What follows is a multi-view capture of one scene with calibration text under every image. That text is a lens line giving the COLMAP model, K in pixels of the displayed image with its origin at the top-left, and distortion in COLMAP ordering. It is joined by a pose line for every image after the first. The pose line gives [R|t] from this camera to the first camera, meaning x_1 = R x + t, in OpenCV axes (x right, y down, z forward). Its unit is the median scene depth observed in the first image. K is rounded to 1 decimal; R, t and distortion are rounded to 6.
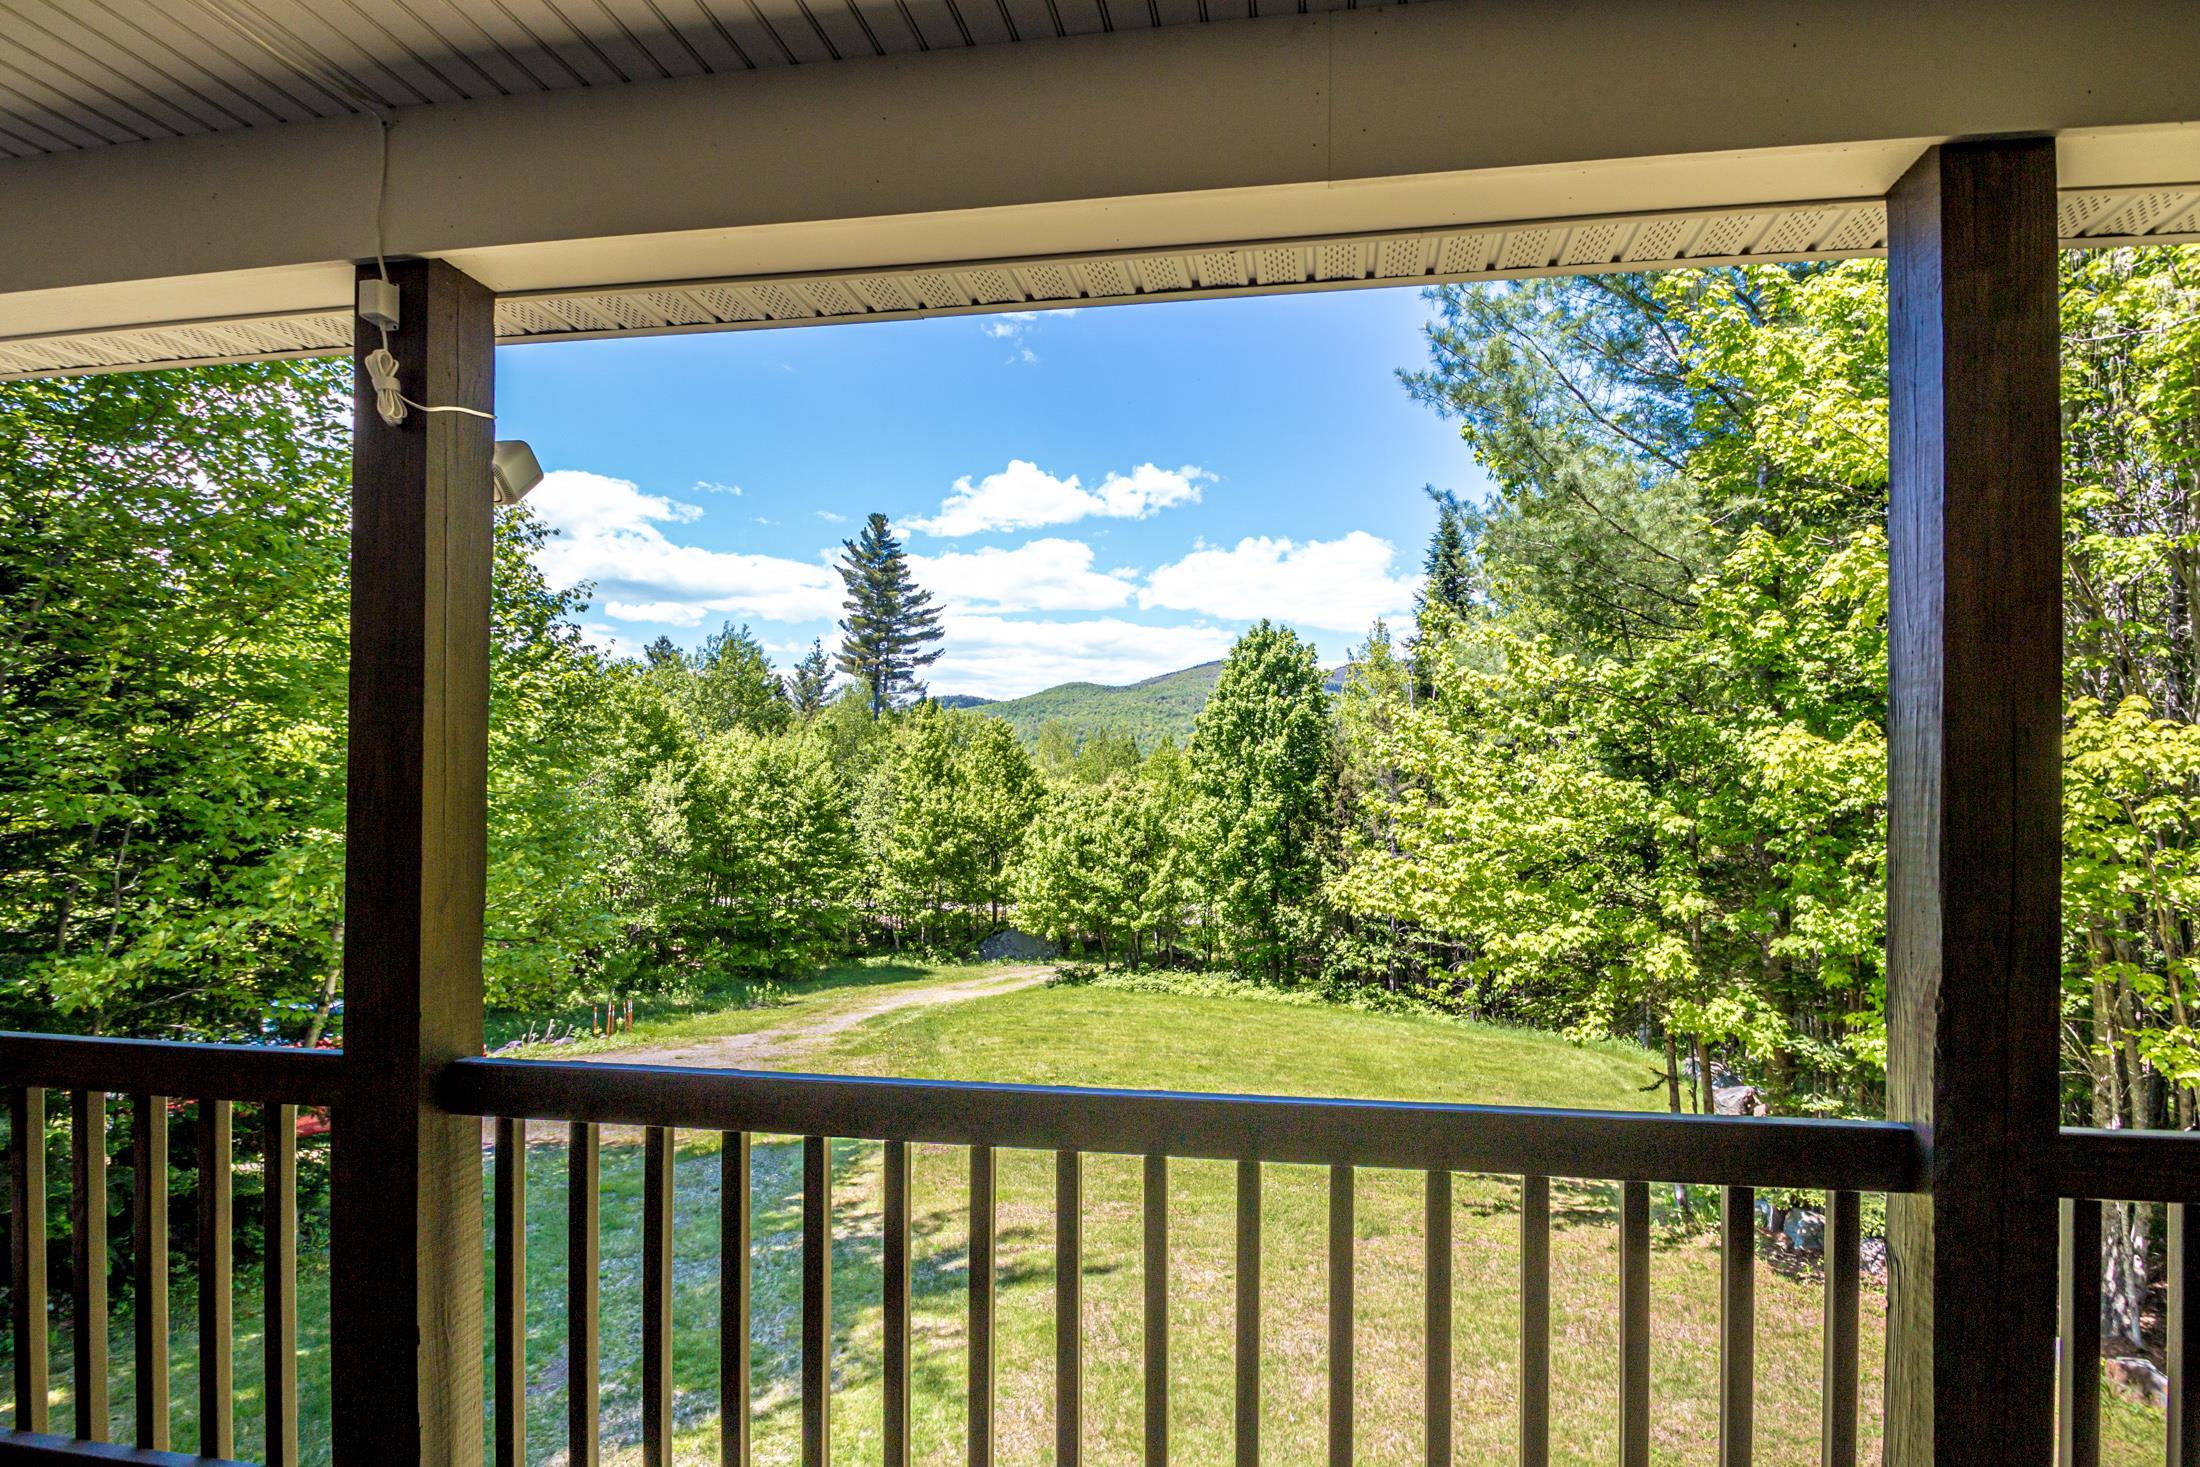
lens RADIAL K [[1061.9, 0, 1133.4], [0, 1061.9, 786.9], [0, 0, 1]] dist [-0.019607, -0.006264]
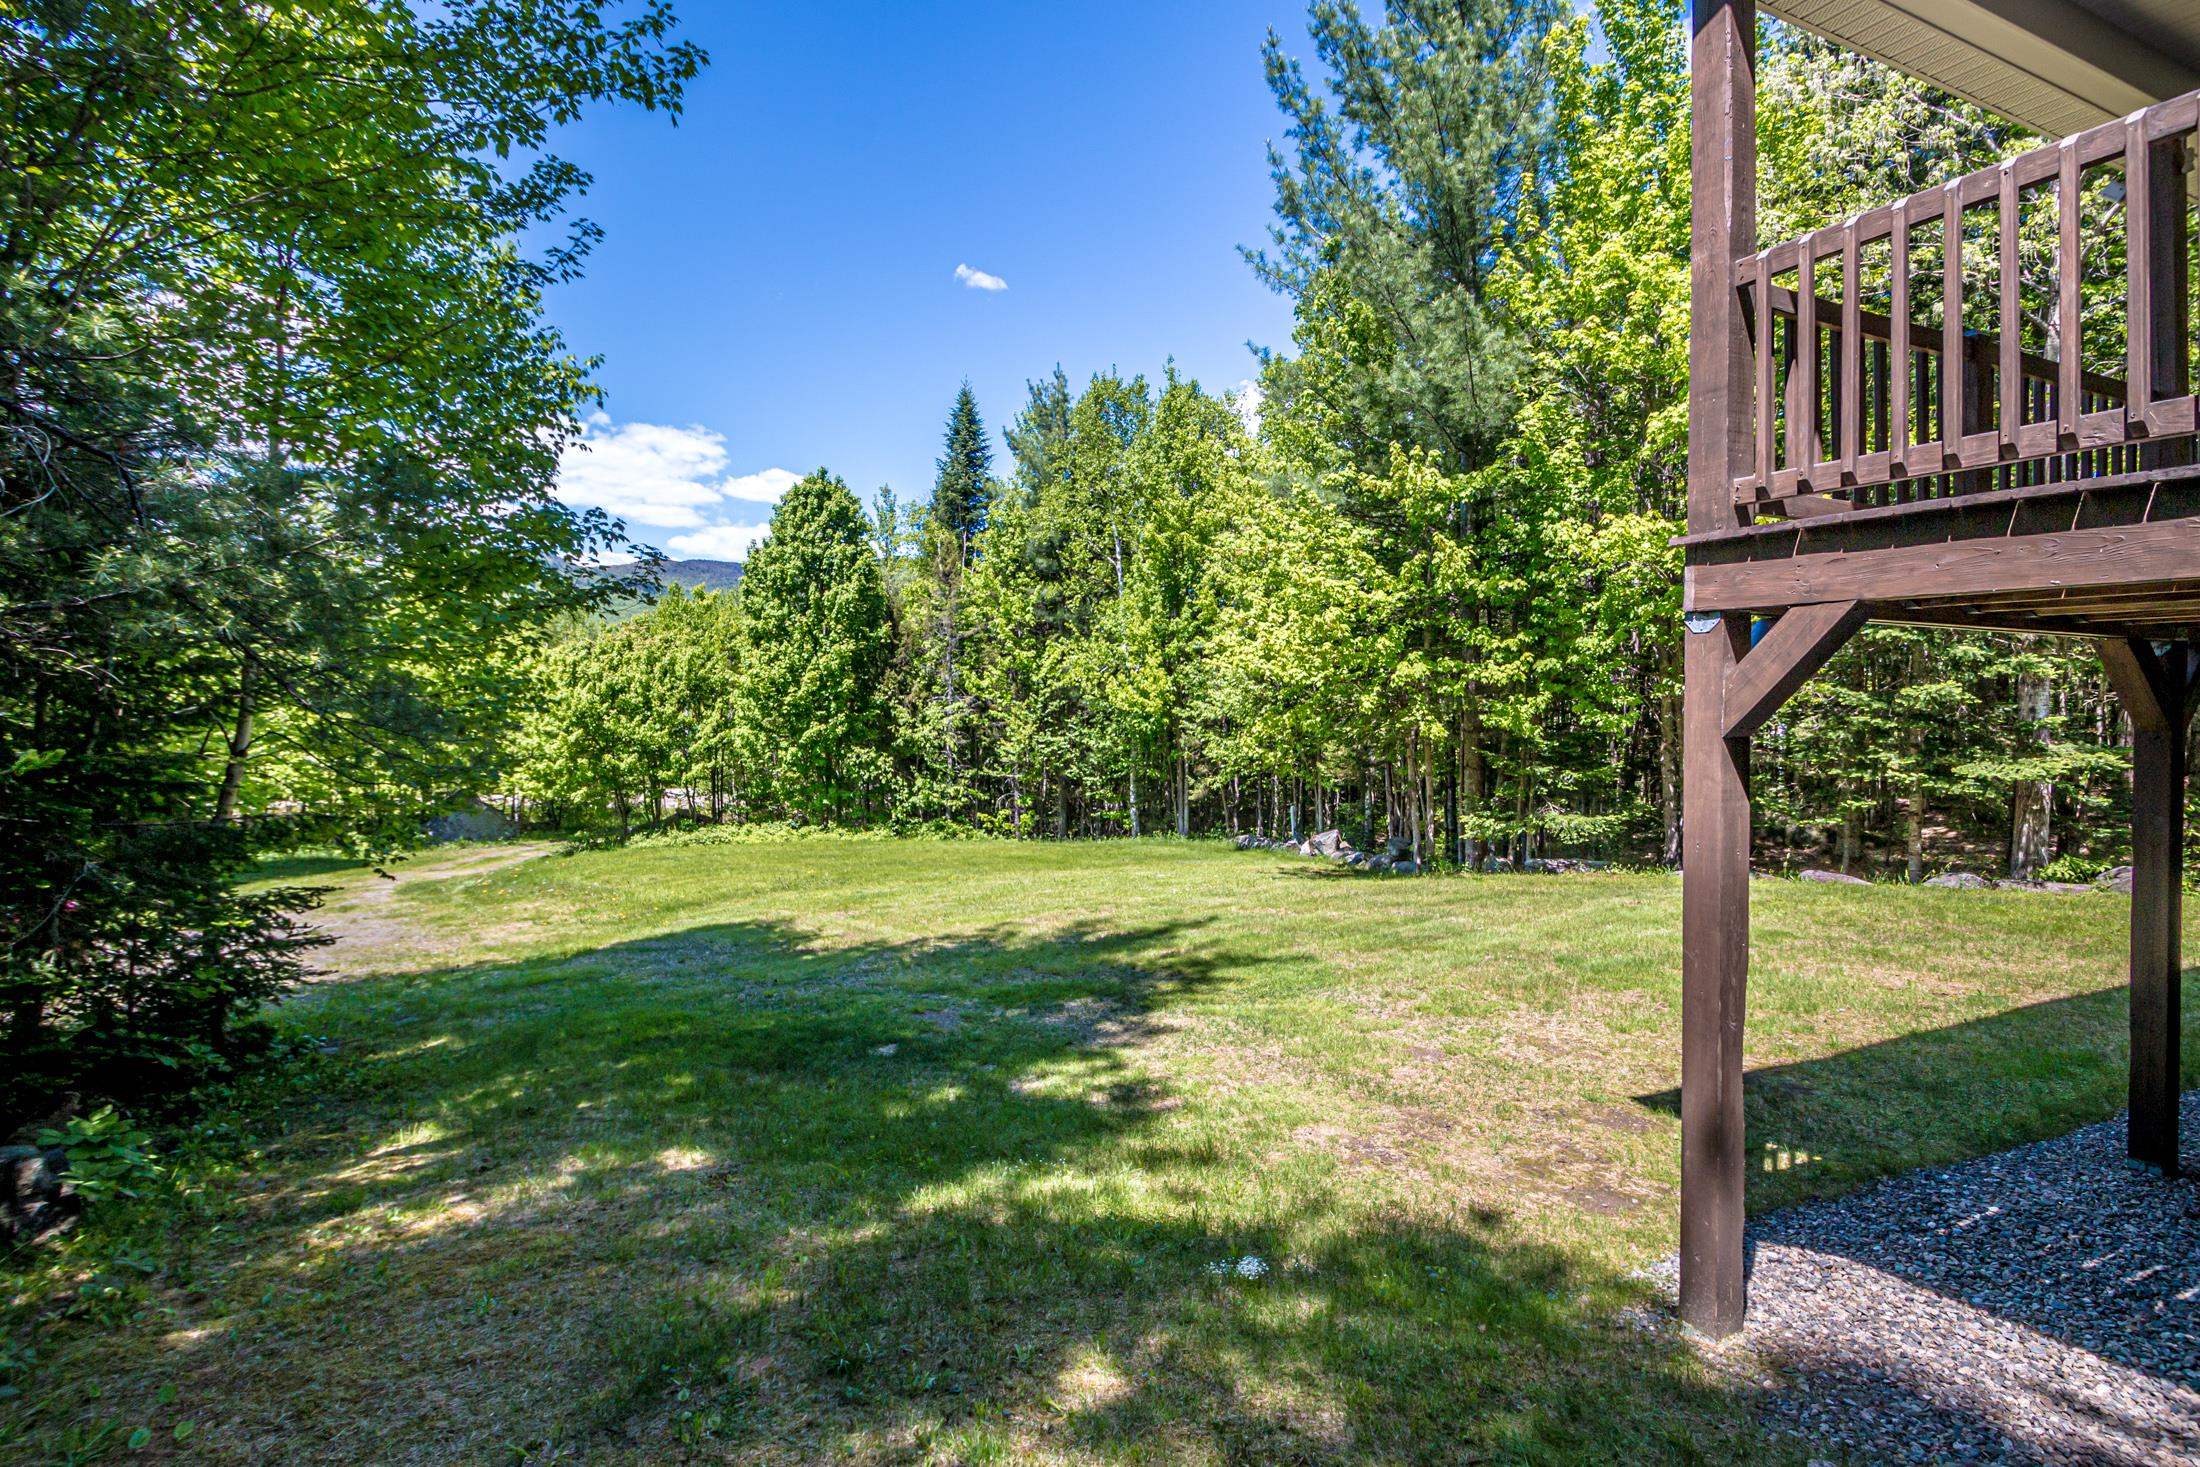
lens RADIAL K [[1061.9, 0, 1119.1], [0, 1061.9, 691.1], [0, 0, 1]] dist [-0.019607, -0.006264]
pose [[0.831193, 0.001210, 0.555982, -0.195252], [-0.004948, 0.999974, 0.005221, 0.045632], [-0.555961, -0.007090, 0.831178, 0.007572]]
